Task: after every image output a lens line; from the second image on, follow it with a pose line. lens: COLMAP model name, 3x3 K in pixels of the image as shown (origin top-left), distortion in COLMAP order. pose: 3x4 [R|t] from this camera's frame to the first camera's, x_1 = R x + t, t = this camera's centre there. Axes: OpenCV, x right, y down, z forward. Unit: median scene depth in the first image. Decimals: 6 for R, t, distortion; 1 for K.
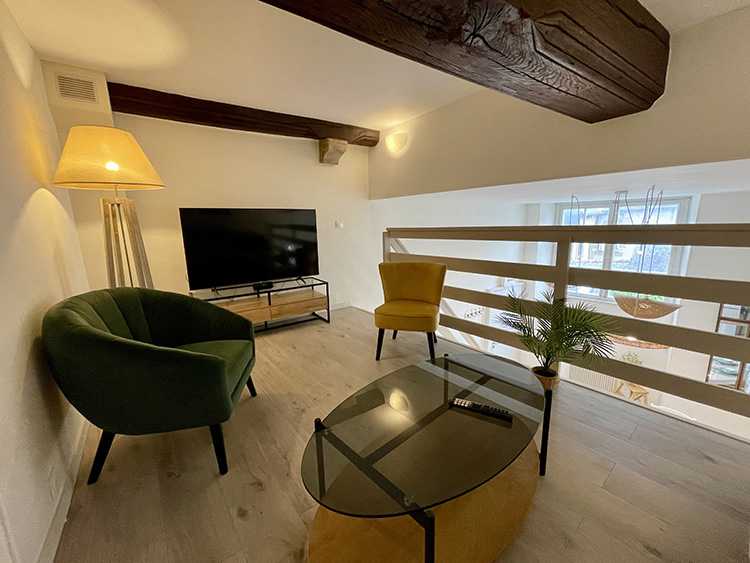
lens RADIAL K [[300.5, 0, 375.0], [0, 300.5, 281.5], [0, 0, 1]] dist [-0.007518, -0.000189]
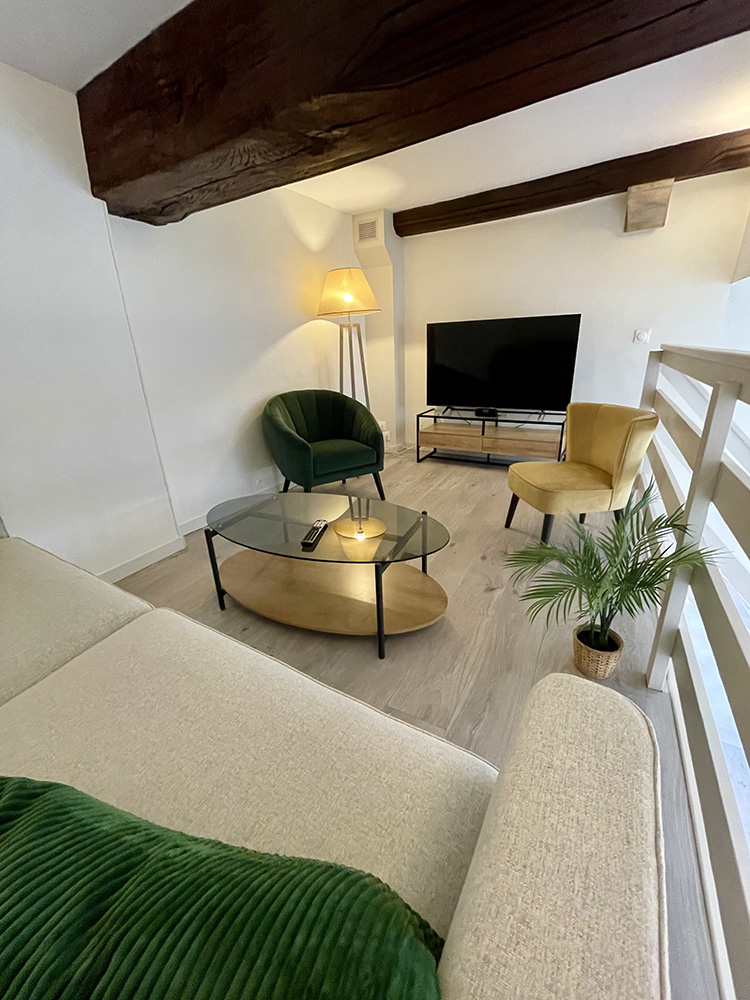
lens RADIAL K [[400.6, 0, 375.0], [0, 400.6, 500.0], [0, 0, 1]] dist [-0.007518, -0.000189]
pose [[0.374804, 0.343312, -0.861196, 0.641834], [-0.144148, 0.939193, 0.311670, -0.067693], [0.915829, 0.007324, 0.401501, 0.240224]]
